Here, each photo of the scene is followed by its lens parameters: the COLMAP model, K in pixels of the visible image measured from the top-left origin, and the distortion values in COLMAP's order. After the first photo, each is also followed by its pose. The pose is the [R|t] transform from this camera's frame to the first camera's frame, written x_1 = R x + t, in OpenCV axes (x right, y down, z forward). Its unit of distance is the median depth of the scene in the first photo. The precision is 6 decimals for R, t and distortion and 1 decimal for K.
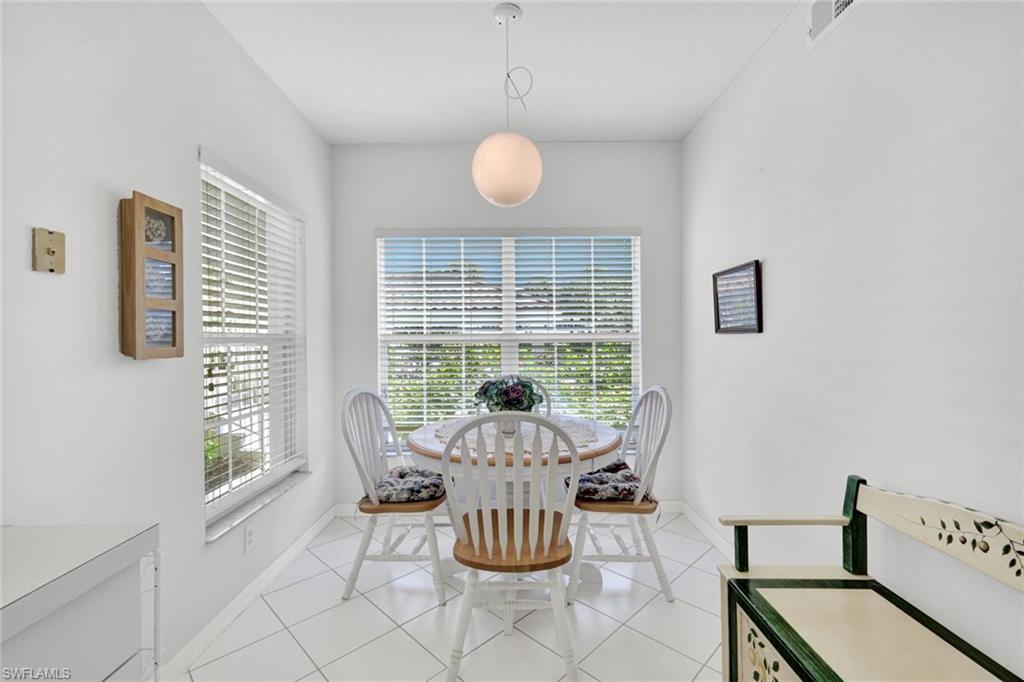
lens RADIAL K [[443.6, 0, 510.1], [0, 443.6, 341.1], [0, 0, 1]] dist [-0.000182, 0.000140]
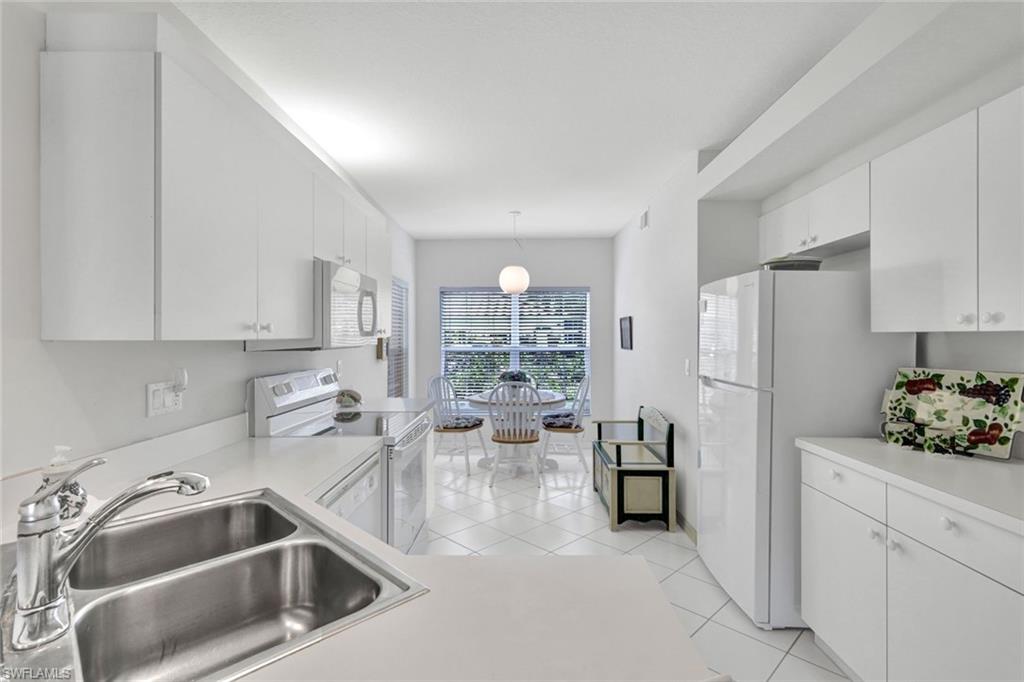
lens RADIAL K [[485.5, 0, 515.7], [0, 485.5, 342.0], [0, 0, 1]] dist [0.012602, 0.000628]
pose [[0.999982, 0.006015, -0.000444, 0.003944], [-0.006015, 0.999981, 0.001123, -0.057830], [0.000451, -0.001120, 0.999999, -1.367228]]
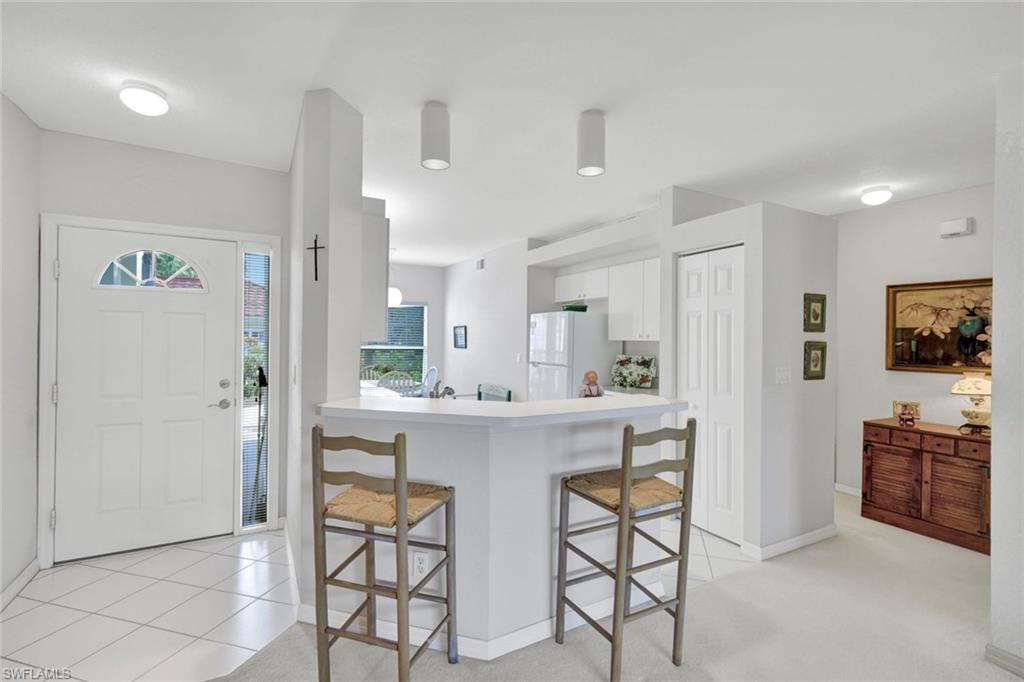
lens RADIAL K [[466.3, 0, 517.6], [0, 466.3, 344.8], [0, 0, 1]] dist [-0.000041, 0.000015]
pose [[0.872245, 0.011039, 0.488945, -0.754519], [-0.013590, 0.999906, 0.001669, -0.056629], [-0.488880, -0.008101, 0.872313, -2.115021]]
